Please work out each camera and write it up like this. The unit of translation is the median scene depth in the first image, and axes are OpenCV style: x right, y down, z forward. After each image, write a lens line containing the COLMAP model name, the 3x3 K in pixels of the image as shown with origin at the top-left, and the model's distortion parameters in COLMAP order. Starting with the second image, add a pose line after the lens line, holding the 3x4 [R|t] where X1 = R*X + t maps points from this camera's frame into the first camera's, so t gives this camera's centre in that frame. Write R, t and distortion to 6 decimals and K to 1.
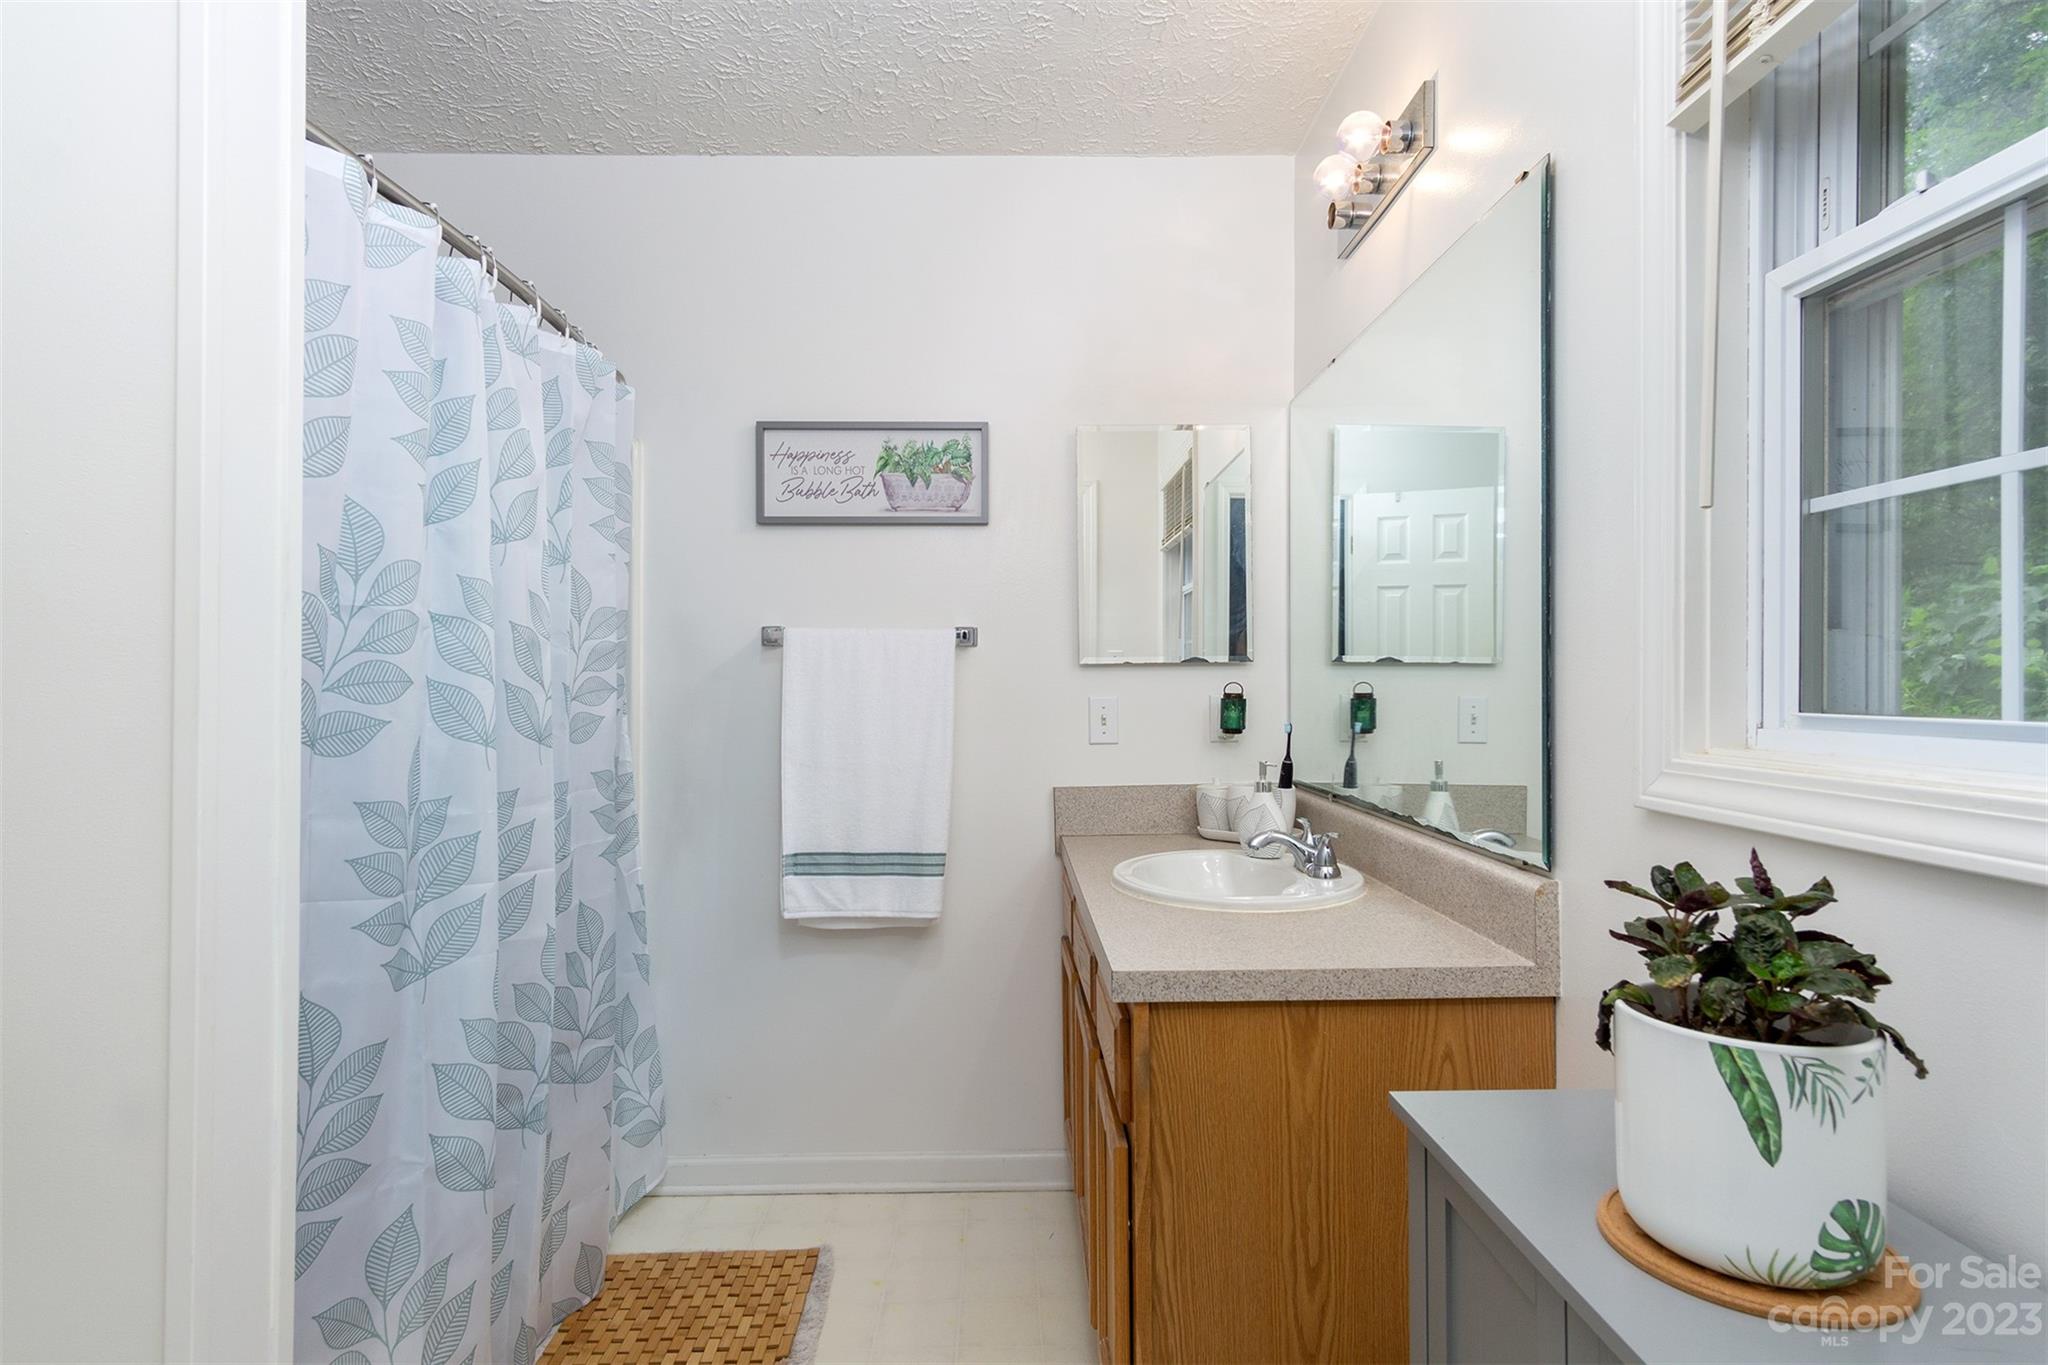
lens RADIAL K [[1064.1, 0, 1016.9], [0, 1064.1, 682.0], [0, 0, 1]] dist [0.000593, 0.000509]
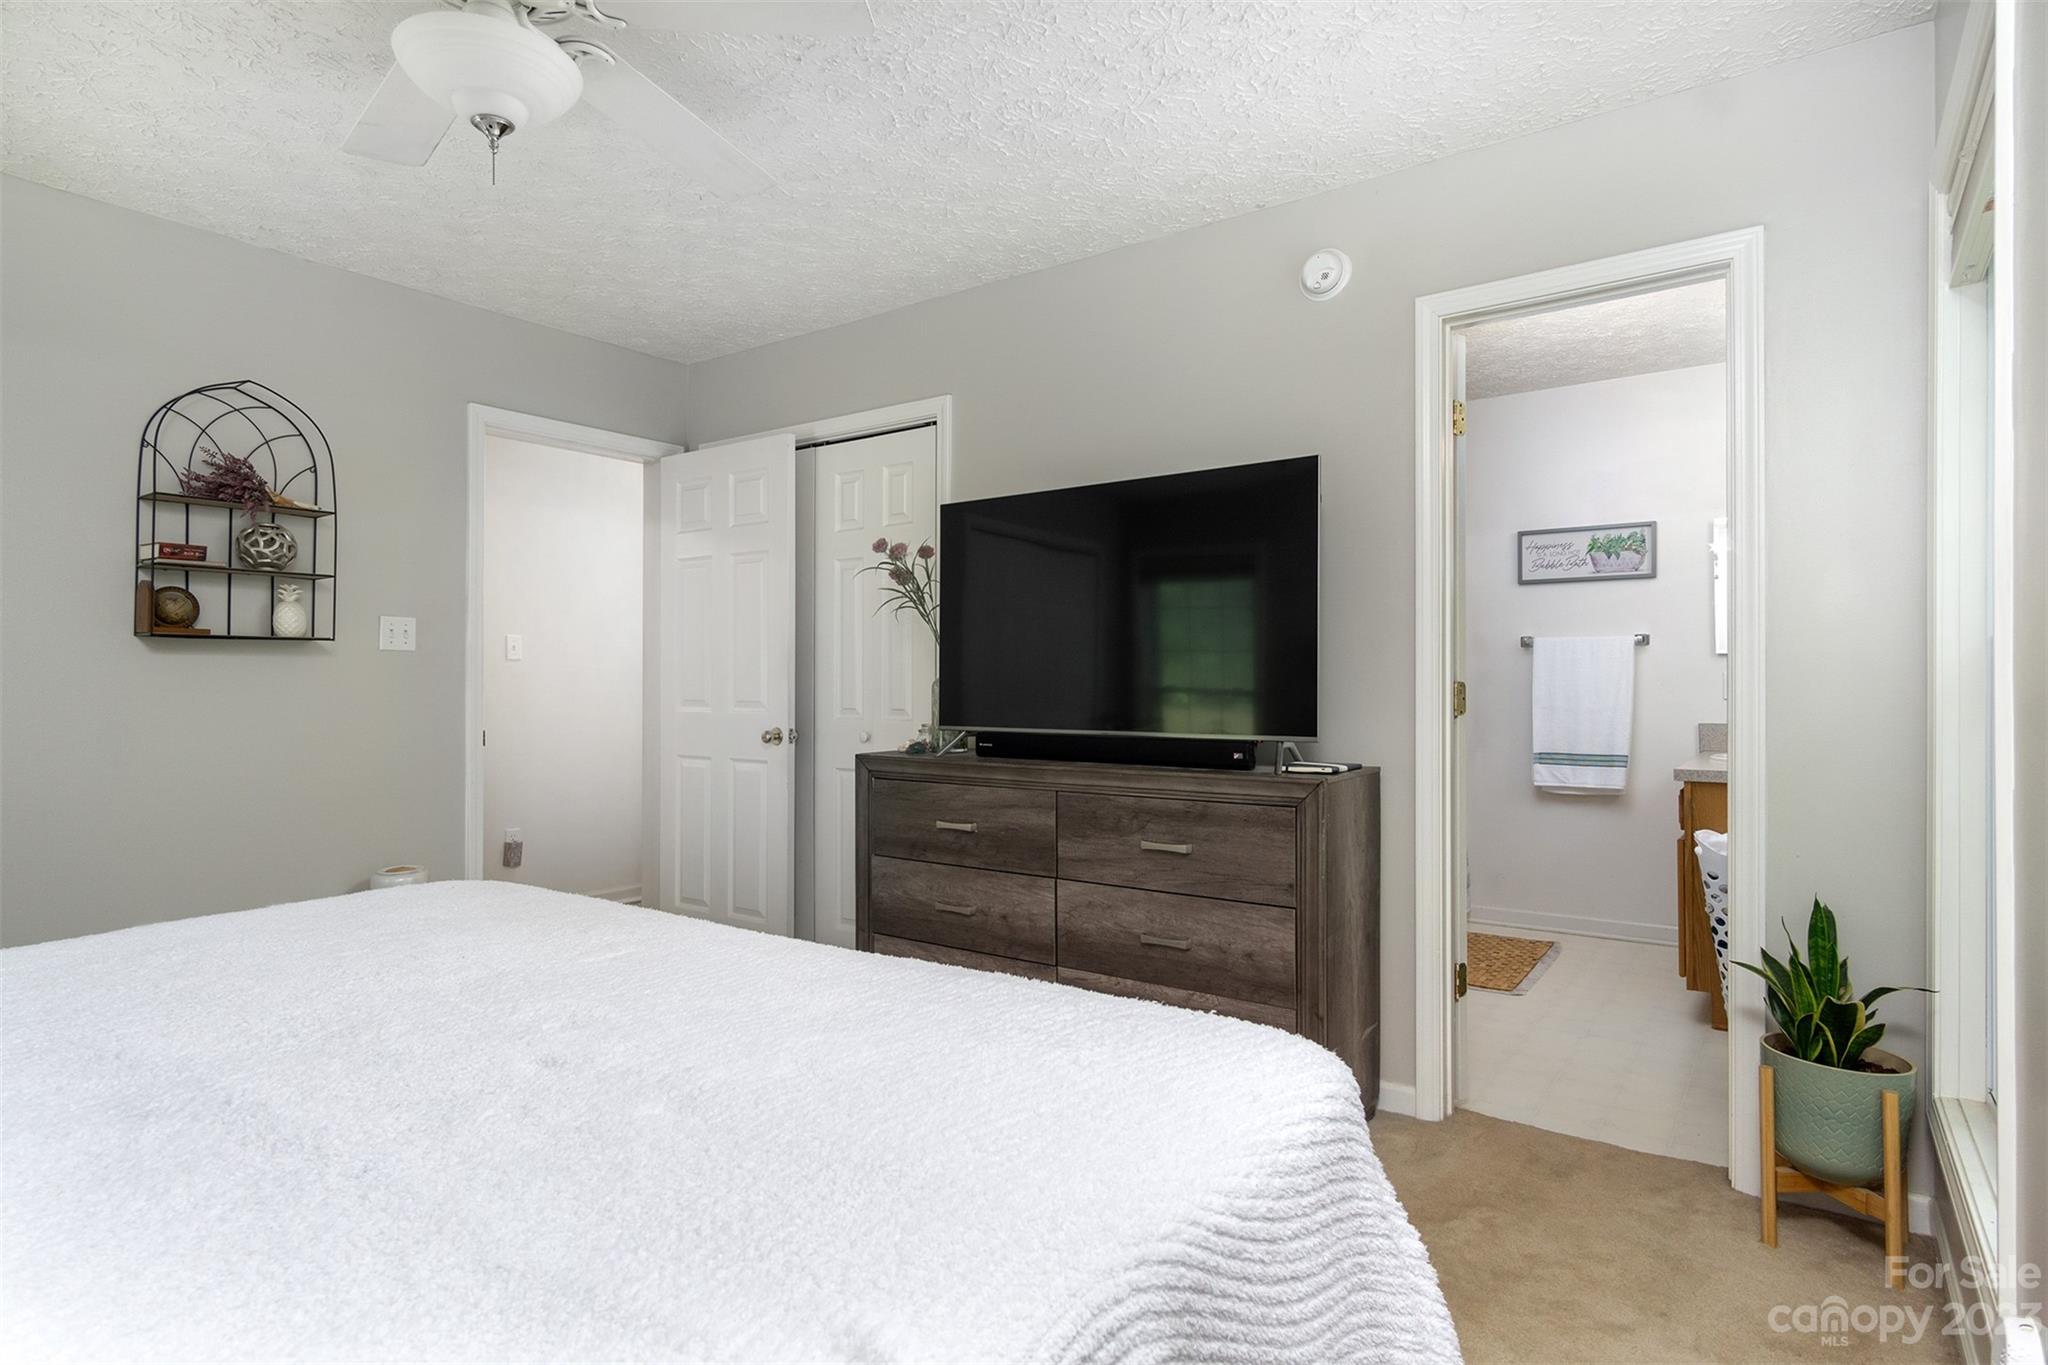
lens RADIAL K [[1064.1, 0, 1013.7], [0, 1064.1, 674.7], [0, 0, 1]] dist [0.000593, 0.000509]
pose [[0.781822, -0.005201, -0.623481, 0.246229], [-0.000327, 0.999962, -0.008752, 0.033996], [0.623502, 0.007046, 0.781790, -1.092503]]
